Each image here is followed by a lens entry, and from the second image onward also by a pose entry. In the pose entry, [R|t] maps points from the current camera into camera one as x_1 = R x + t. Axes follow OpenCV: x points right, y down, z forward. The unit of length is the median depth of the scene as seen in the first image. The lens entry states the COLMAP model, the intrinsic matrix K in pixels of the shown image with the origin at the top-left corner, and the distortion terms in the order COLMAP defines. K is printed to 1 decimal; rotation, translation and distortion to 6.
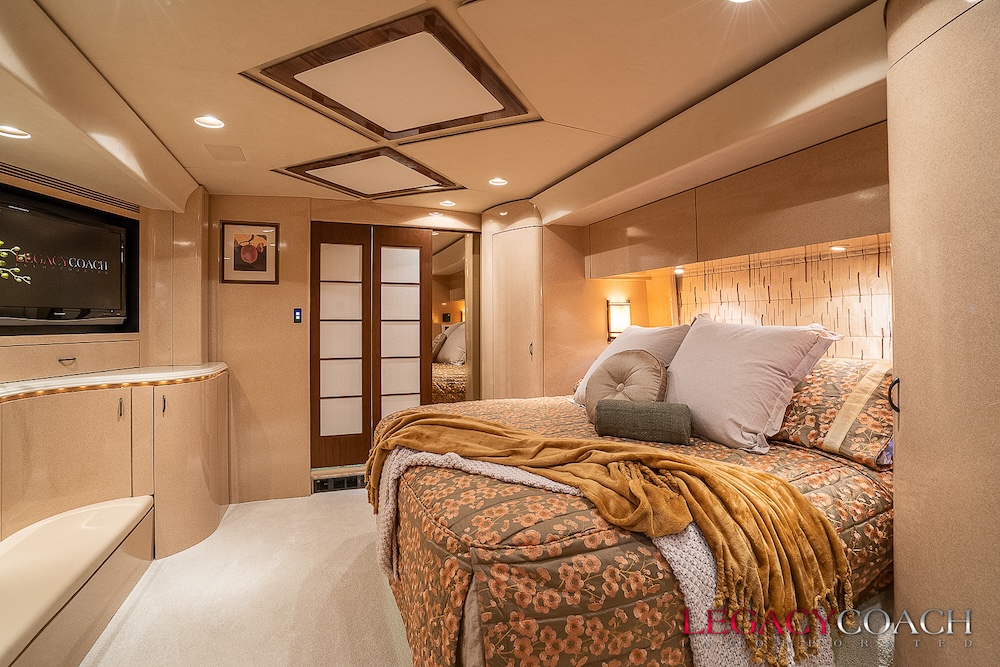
lens RADIAL K [[468.9, 0, 499.7], [0, 468.9, 320.1], [0, 0, 1]] dist [-0.057673, 0.022141]
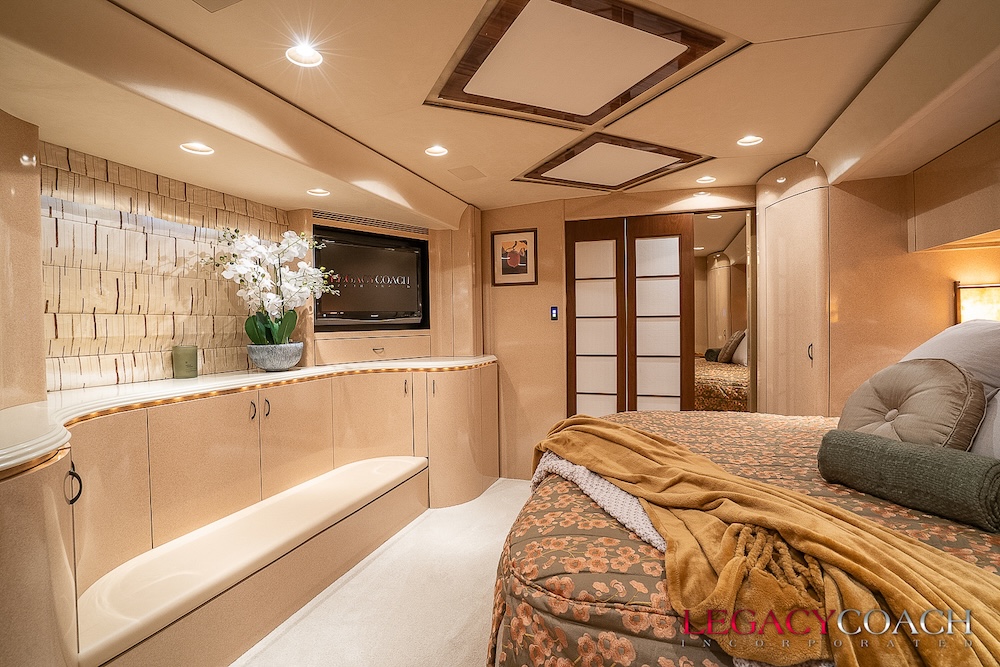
lens RADIAL K [[467.5, 0, 498.8], [0, 467.5, 333.1], [0, 0, 1]] dist [-0.061809, 0.023754]
pose [[0.763103, 0.007550, -0.646233, 0.190085], [0.015424, 0.999434, 0.029890, 0.001825], [0.646093, -0.032776, 0.762555, 0.129315]]
